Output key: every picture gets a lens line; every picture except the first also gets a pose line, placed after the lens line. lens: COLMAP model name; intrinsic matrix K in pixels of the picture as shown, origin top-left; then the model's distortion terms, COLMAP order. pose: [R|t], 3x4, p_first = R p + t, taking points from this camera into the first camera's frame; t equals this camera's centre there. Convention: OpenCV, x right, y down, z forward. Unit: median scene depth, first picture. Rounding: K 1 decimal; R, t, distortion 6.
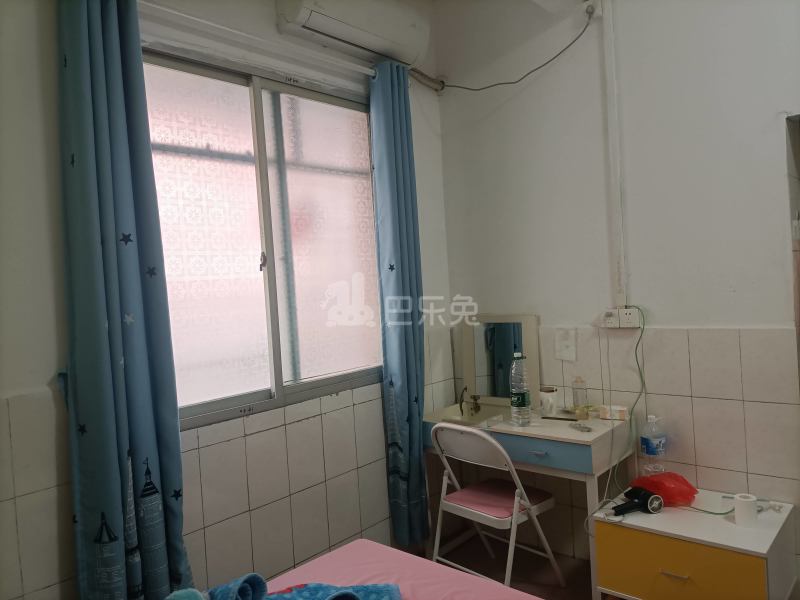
lens RADIAL K [[580.7, 0, 400.0], [0, 580.7, 300.0], [0, 0, 1]] dist [0.007959, 0.000148]
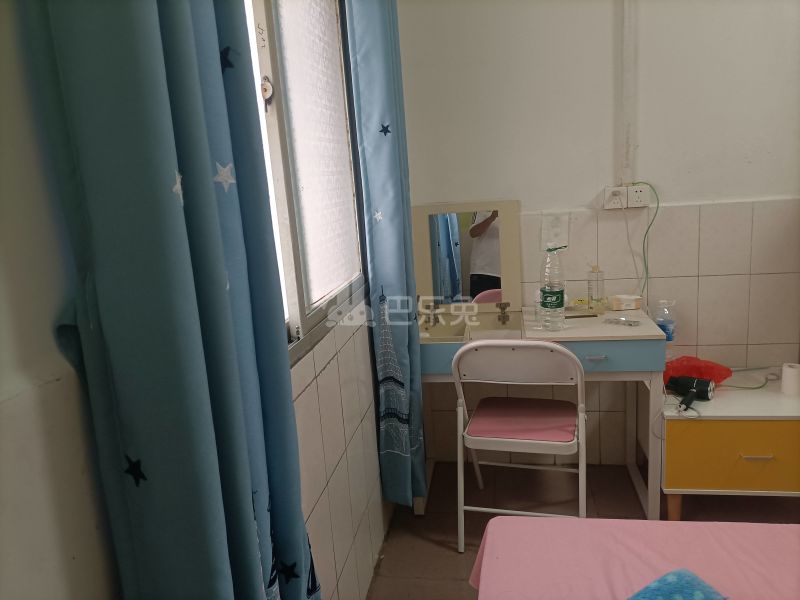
lens RADIAL K [[580.7, 0, 400.0], [0, 580.7, 300.0], [0, 0, 1]] dist [0.007959, 0.000148]
pose [[0.854972, -0.104531, 0.508032, -0.384255], [0.032652, 0.988386, 0.148417, 0.043251], [-0.517646, -0.110304, 0.848455, 0.405808]]
